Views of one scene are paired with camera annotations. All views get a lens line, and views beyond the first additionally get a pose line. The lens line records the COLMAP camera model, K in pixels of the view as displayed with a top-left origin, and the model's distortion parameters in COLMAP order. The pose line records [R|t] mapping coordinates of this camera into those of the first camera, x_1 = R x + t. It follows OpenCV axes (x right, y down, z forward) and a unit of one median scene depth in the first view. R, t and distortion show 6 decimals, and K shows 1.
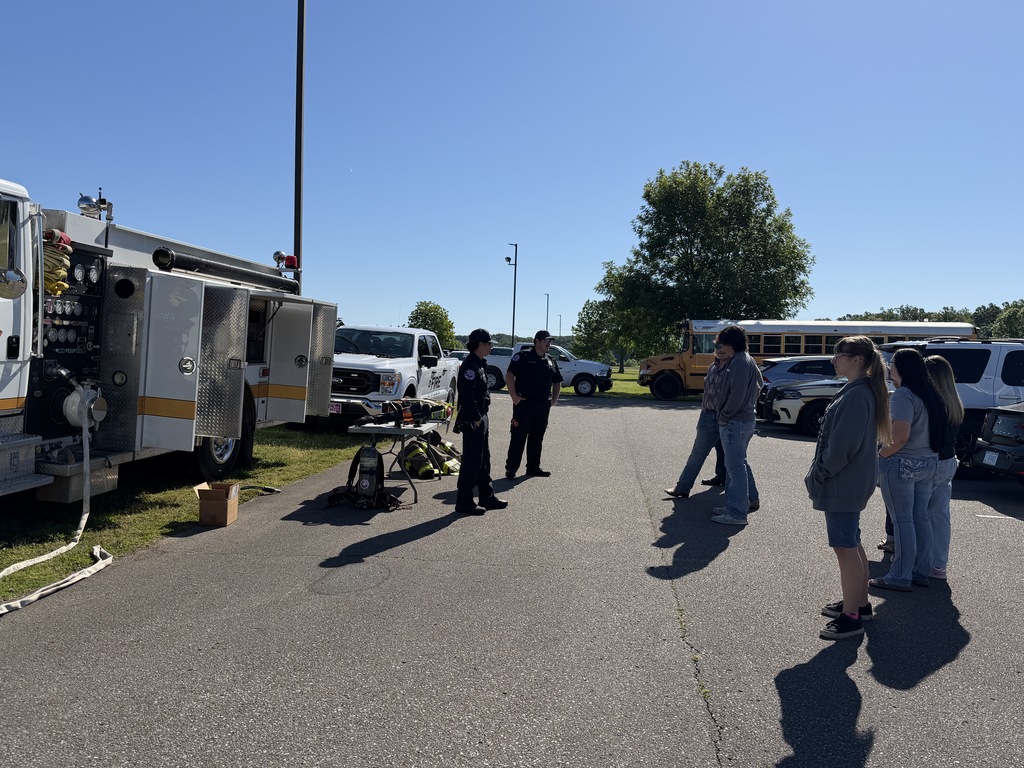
lens RADIAL K [[803.5, 0, 512.0], [0, 803.5, 384.0], [0, 0, 1]] dist [0.002630, 0.000622]
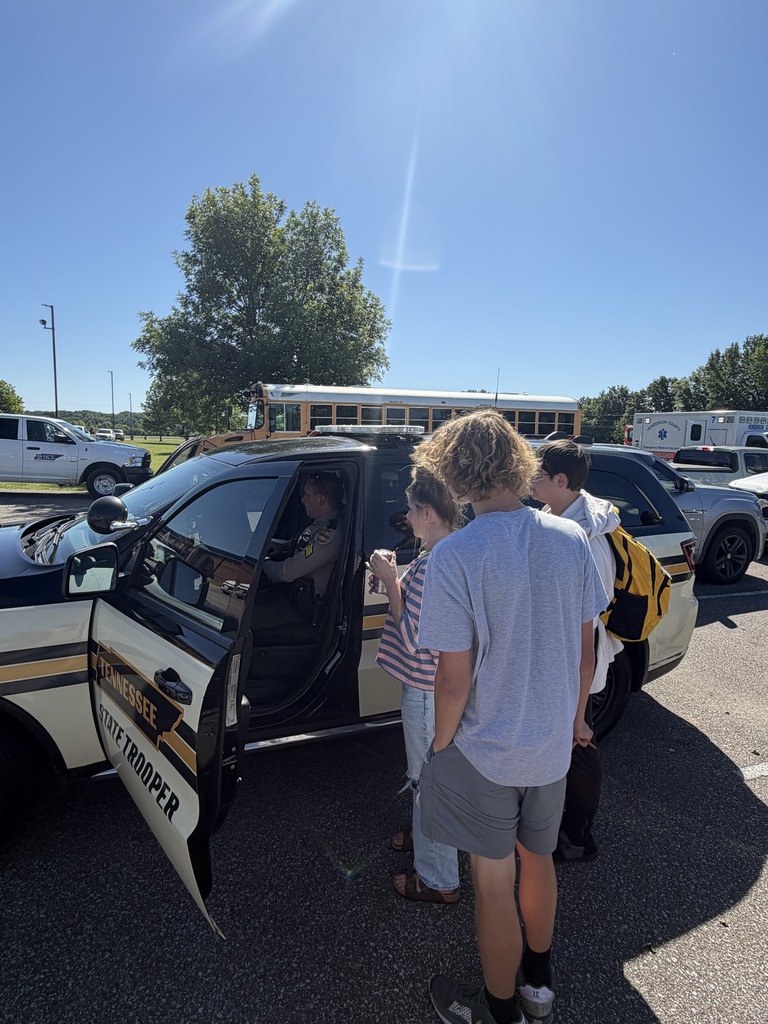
lens RADIAL K [[570.1, 0, 383.2], [0, 570.1, 525.9], [0, 0, 1]] dist [0.073033, 0.000122]
pose [[0.901401, -0.080107, 0.425510, 0.072207], [0.023495, 0.990338, 0.136671, -0.017150], [-0.432346, -0.113198, 0.894574, 0.388324]]
